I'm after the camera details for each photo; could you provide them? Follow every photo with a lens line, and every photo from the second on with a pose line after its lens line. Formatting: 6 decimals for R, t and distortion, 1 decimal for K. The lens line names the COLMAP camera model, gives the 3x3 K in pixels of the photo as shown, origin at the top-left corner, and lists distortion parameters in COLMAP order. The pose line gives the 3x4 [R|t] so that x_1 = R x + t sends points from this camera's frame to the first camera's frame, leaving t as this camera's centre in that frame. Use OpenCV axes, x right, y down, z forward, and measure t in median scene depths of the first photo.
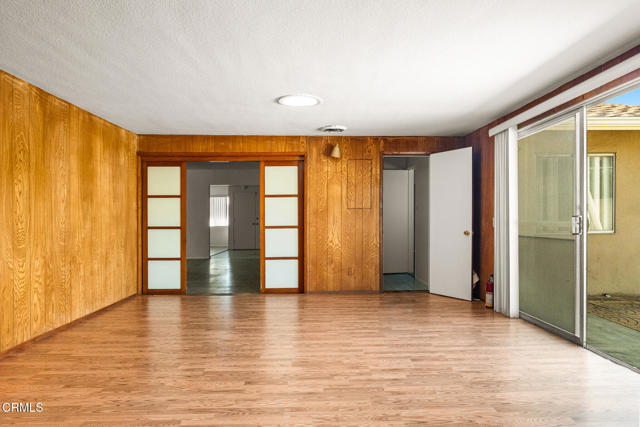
lens RADIAL K [[405.1, 0, 320.0], [0, 405.1, 213.5], [0, 0, 1]] dist [-0.003254, -0.003290]
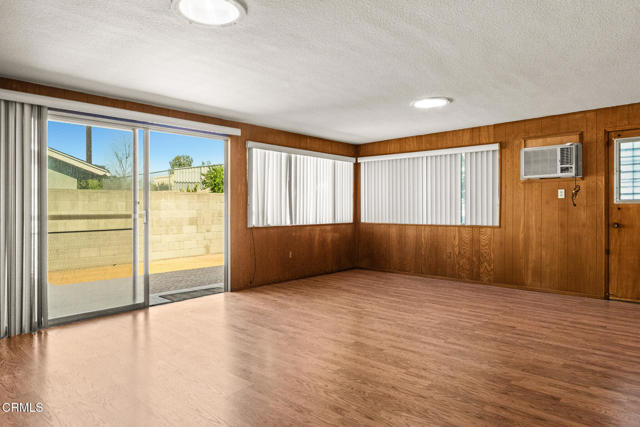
lens RADIAL K [[405.1, 0, 320.0], [0, 405.1, 213.5], [0, 0, 1]] dist [-0.003254, -0.003290]
pose [[-0.733790, 0.001196, 0.679375, -0.806361], [0.004283, 0.999987, 0.002866, 0.020353], [-0.679362, 0.005013, -0.733786, 1.891894]]
